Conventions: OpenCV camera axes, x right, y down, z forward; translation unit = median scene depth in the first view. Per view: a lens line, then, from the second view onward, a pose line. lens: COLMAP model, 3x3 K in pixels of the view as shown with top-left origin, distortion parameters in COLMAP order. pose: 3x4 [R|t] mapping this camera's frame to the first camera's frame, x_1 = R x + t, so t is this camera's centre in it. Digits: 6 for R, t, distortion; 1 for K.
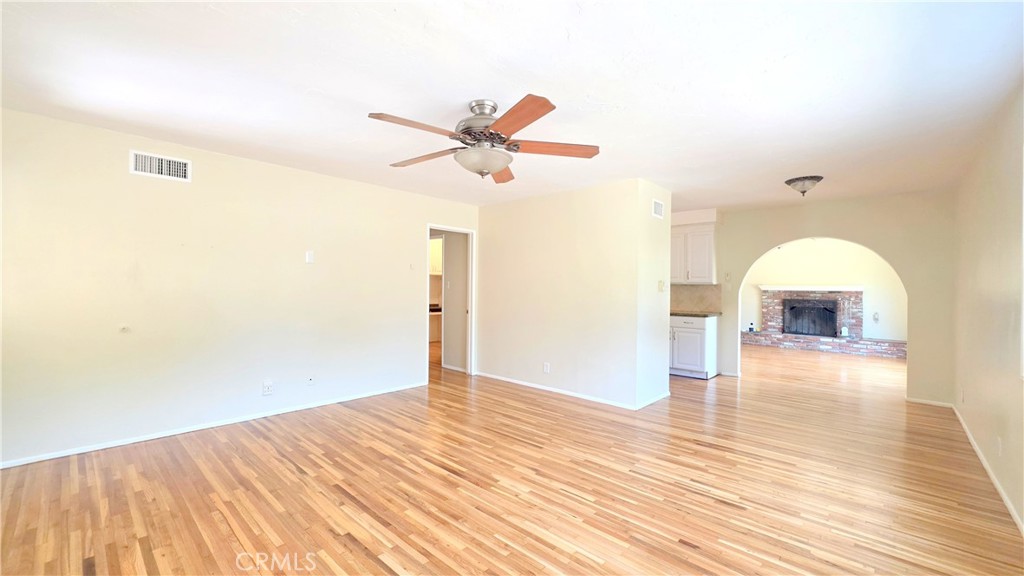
lens RADIAL K [[406.6, 0, 509.2], [0, 406.6, 292.1], [0, 0, 1]] dist [-0.001020, -0.000166]
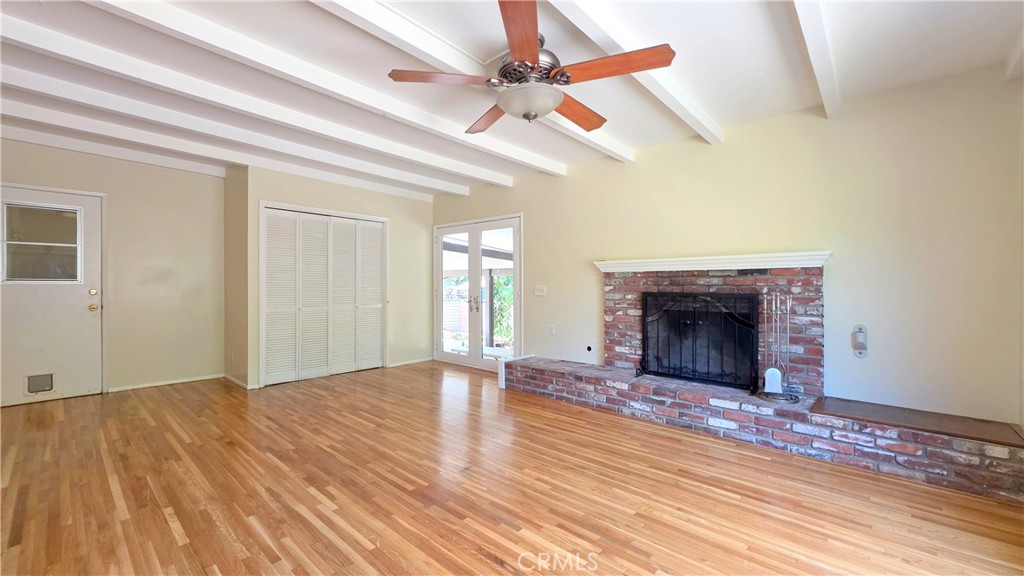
lens RADIAL K [[406.6, 0, 514.5], [0, 406.6, 286.9], [0, 0, 1]] dist [-0.001020, -0.000166]
pose [[0.999884, -0.008236, 0.012791, 0.570130], [0.008395, 0.999888, -0.012418, 0.016893], [-0.012688, 0.012523, 0.999841, 0.618572]]
